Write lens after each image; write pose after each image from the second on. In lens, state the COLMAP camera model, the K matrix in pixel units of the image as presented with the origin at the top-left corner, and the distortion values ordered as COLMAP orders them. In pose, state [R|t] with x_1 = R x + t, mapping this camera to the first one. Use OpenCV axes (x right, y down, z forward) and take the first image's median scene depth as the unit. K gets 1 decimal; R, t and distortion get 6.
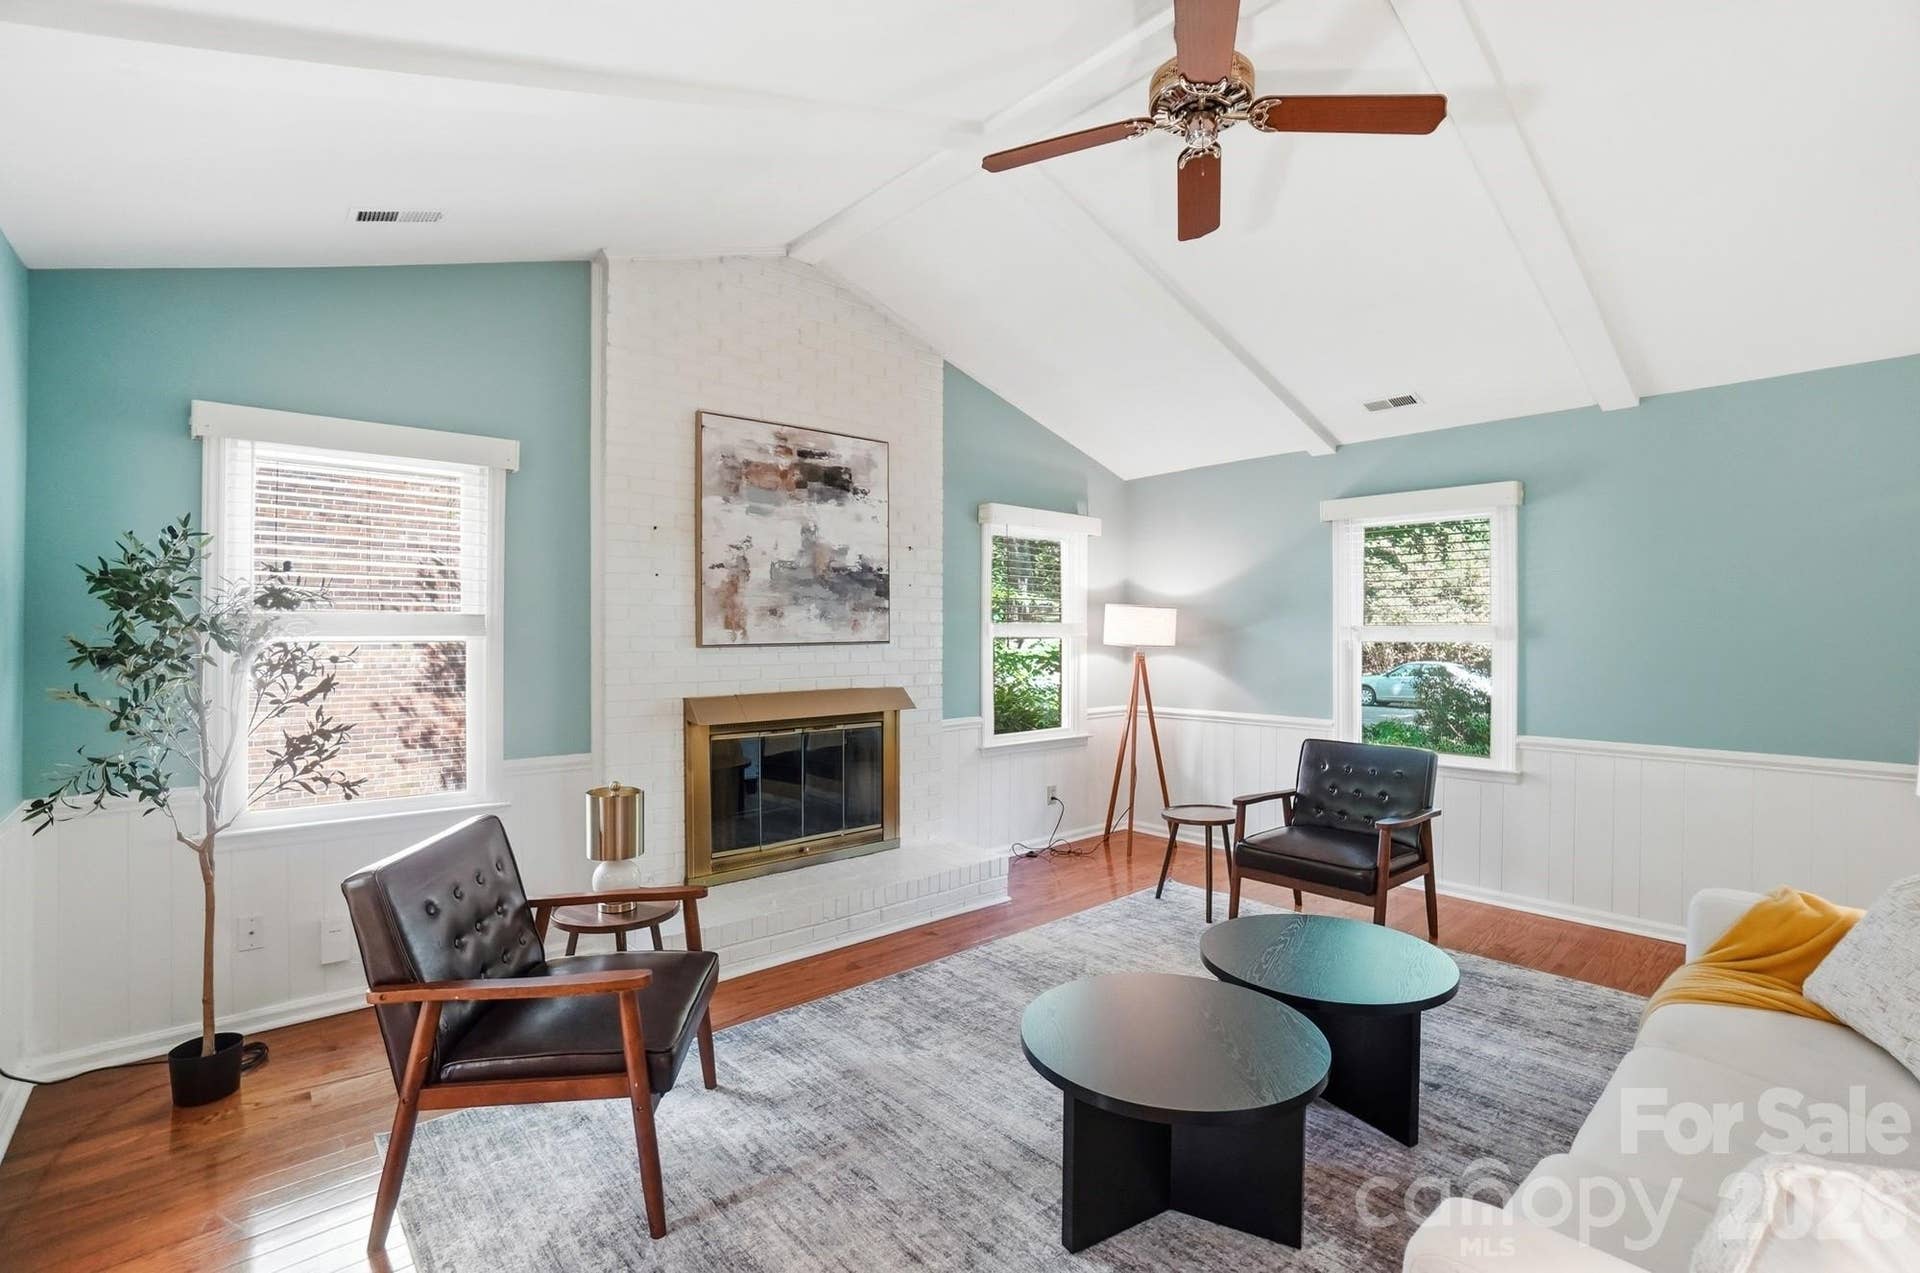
lens RADIAL K [[856.8, 0, 940.3], [0, 856.8, 638.1], [0, 0, 1]] dist [-0.060780, 0.018263]
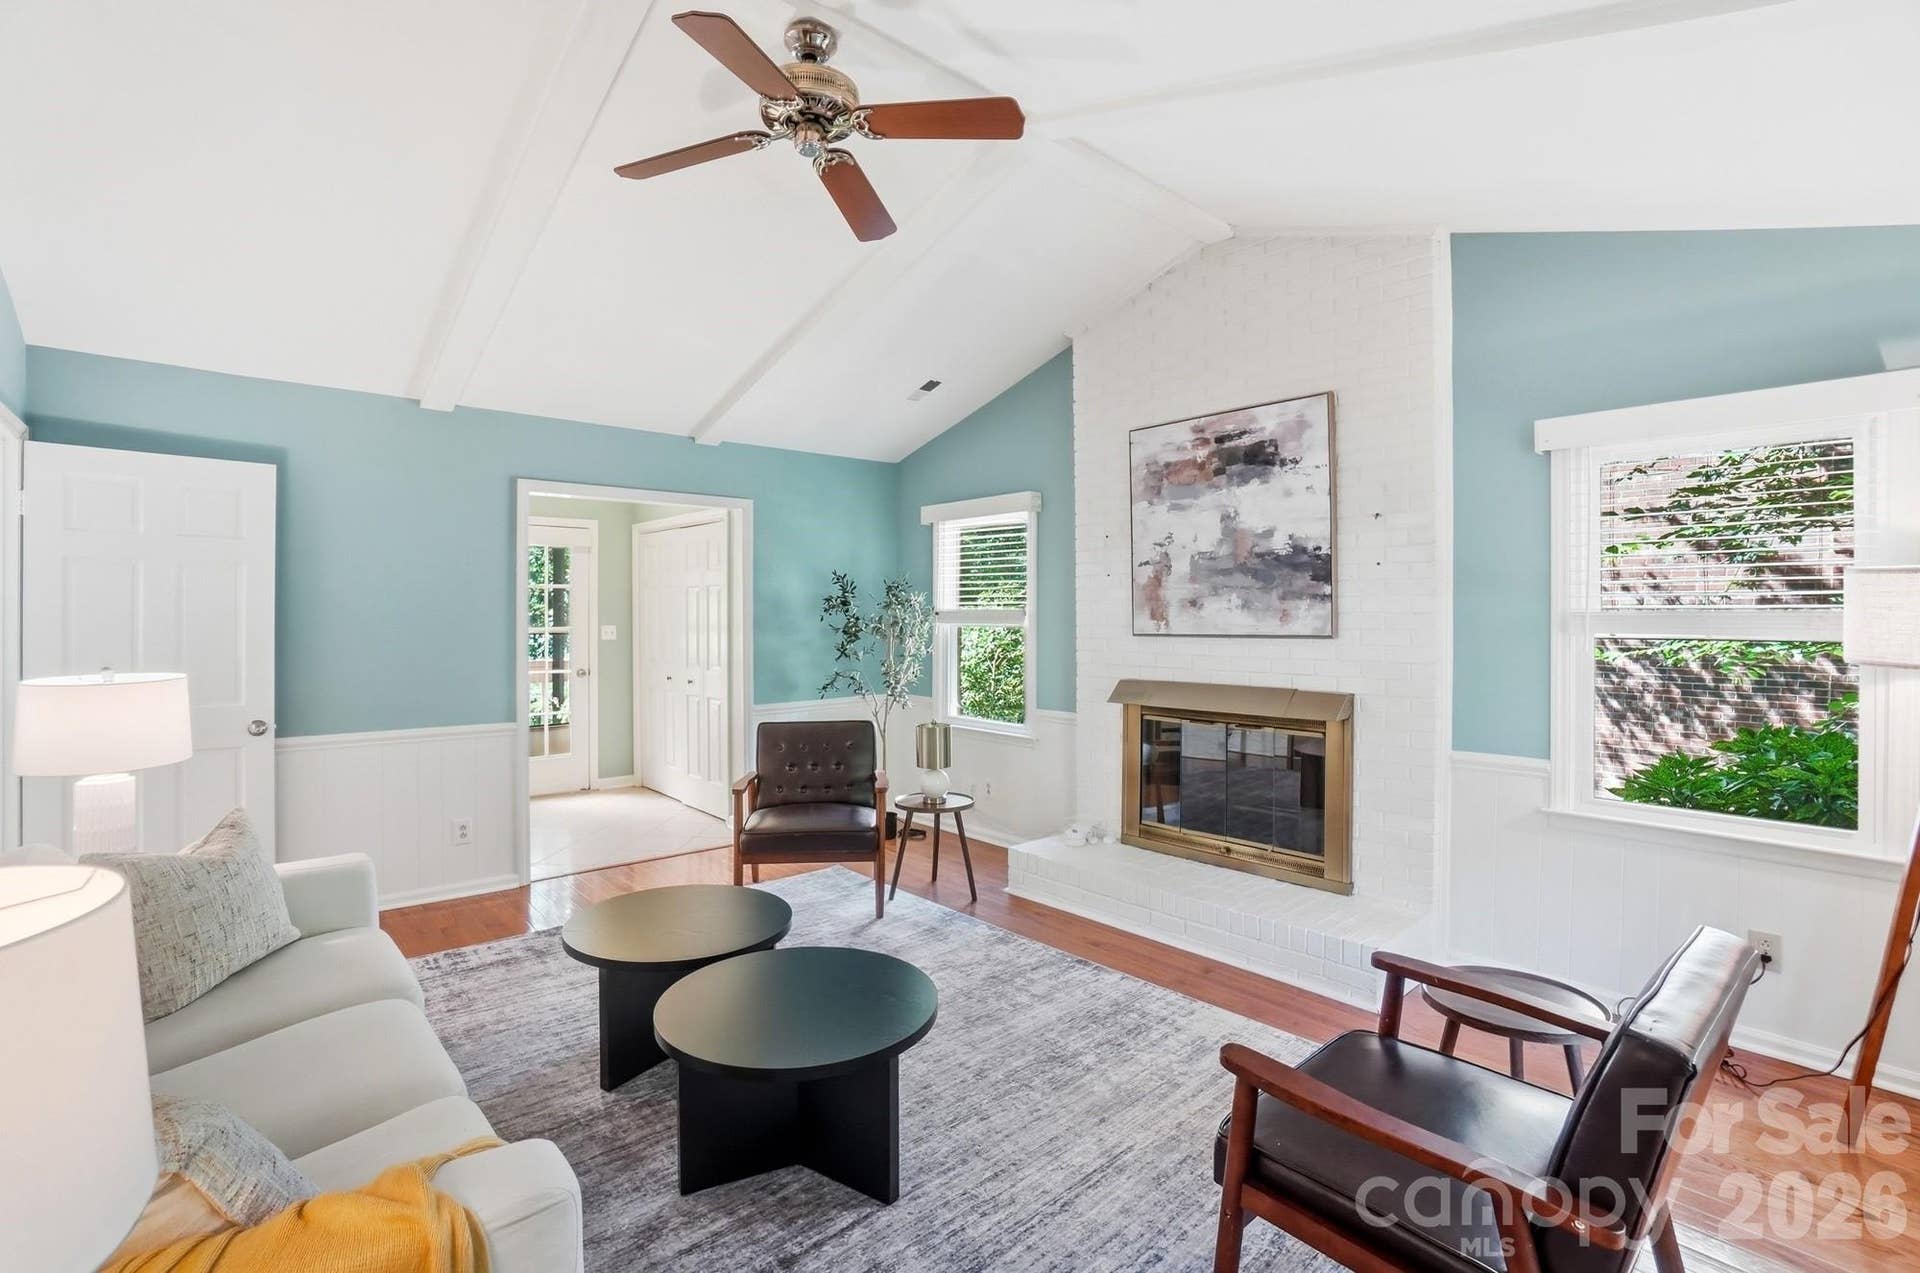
lens RADIAL K [[856.8, 0, 969.9], [0, 856.8, 625.1], [0, 0, 1]] dist [-0.060780, 0.018263]
pose [[0.039830, 0.006008, -0.999188, 0.794611], [-0.013288, 0.999897, 0.005483, -0.006631], [0.999118, 0.013059, 0.039906, 0.680471]]
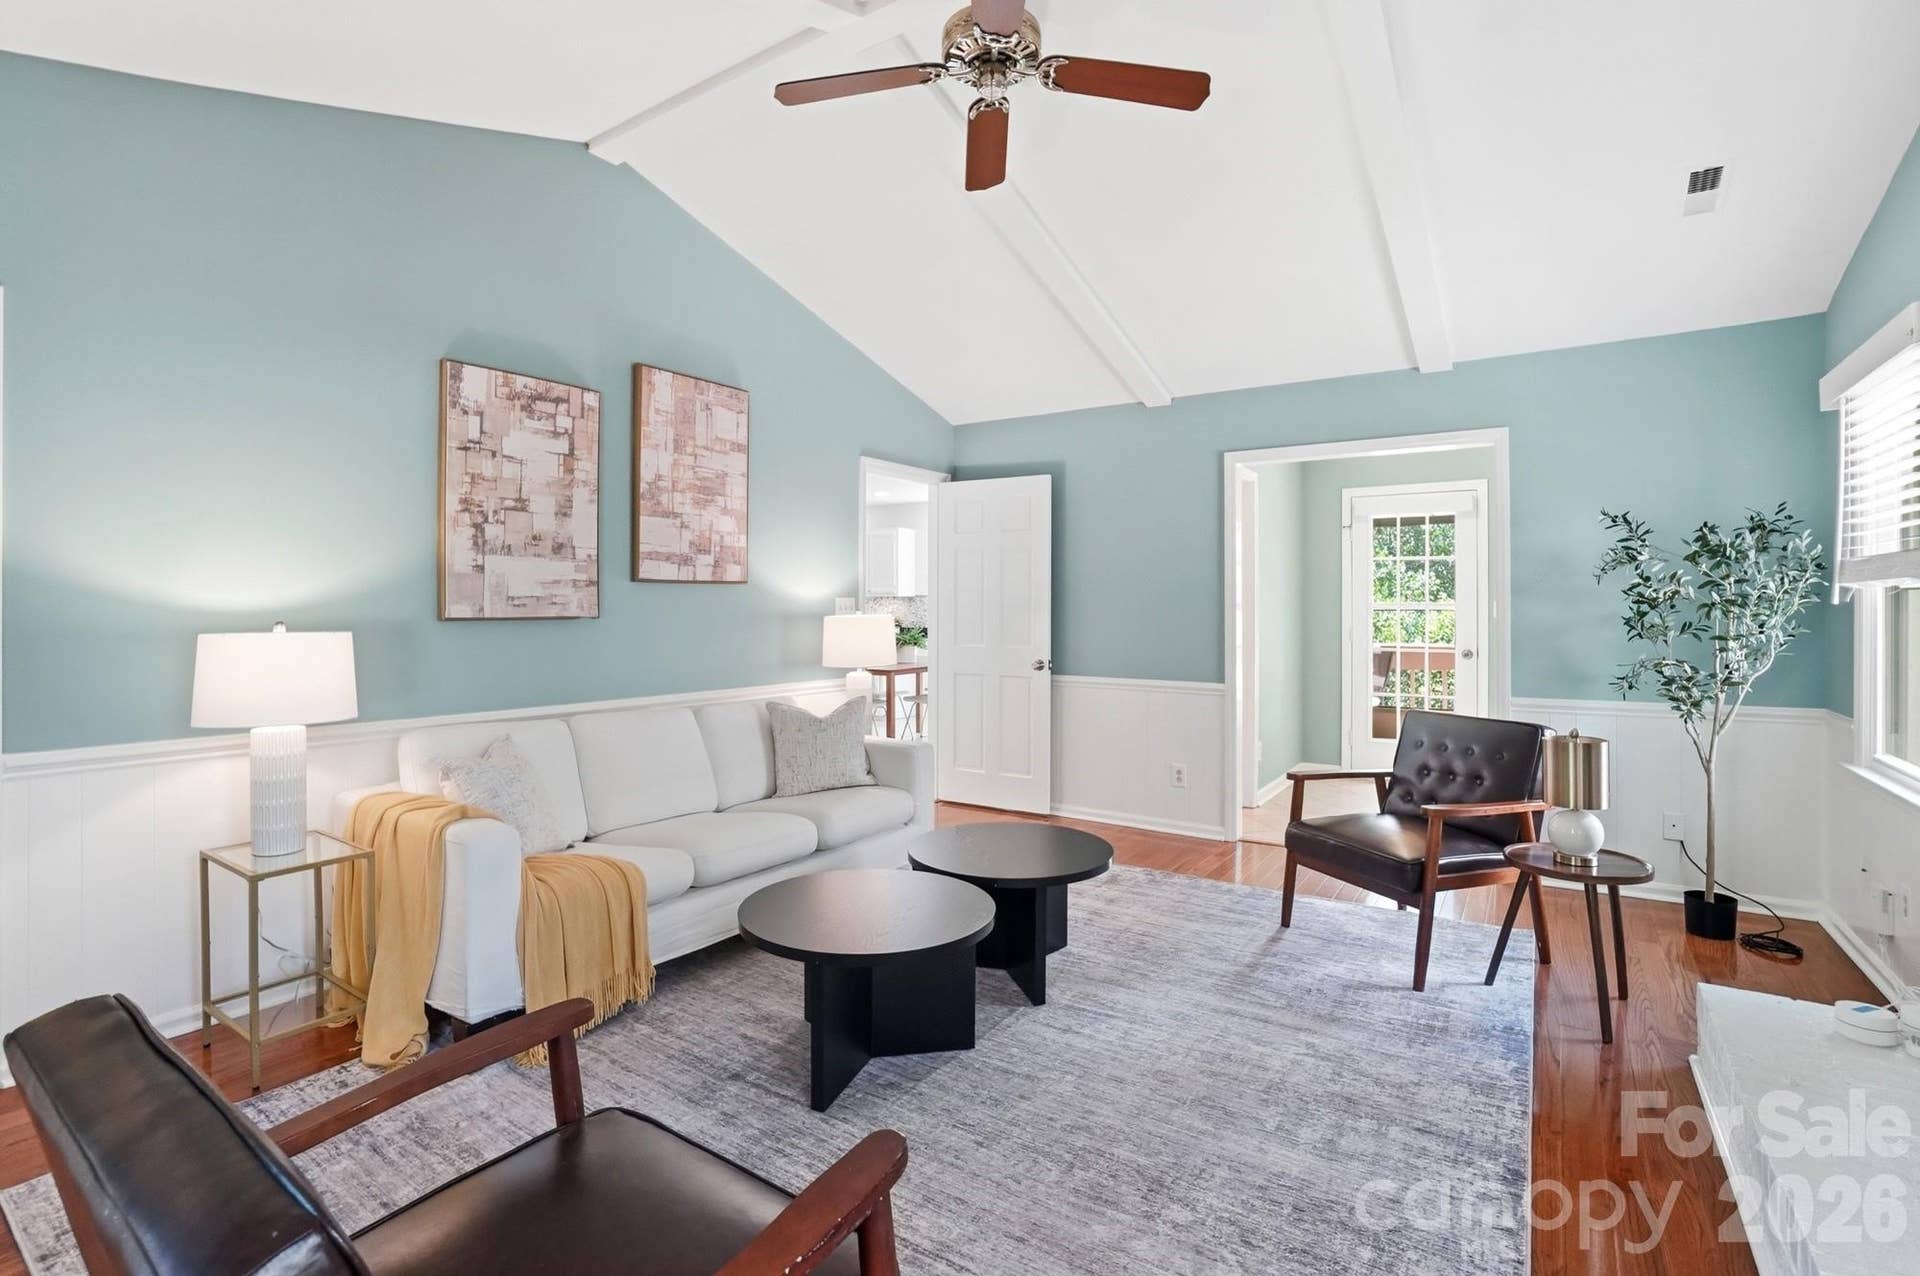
lens RADIAL K [[896.1, 0, 973.2], [0, 896.1, 623.5], [0, 0, 1]] dist [-0.028044, -0.000039]
pose [[-0.956691, 0.000376, -0.291104, 0.381429], [-0.007598, 0.999626, 0.026260, 0.020095], [0.291005, 0.027335, -0.956331, 1.190322]]
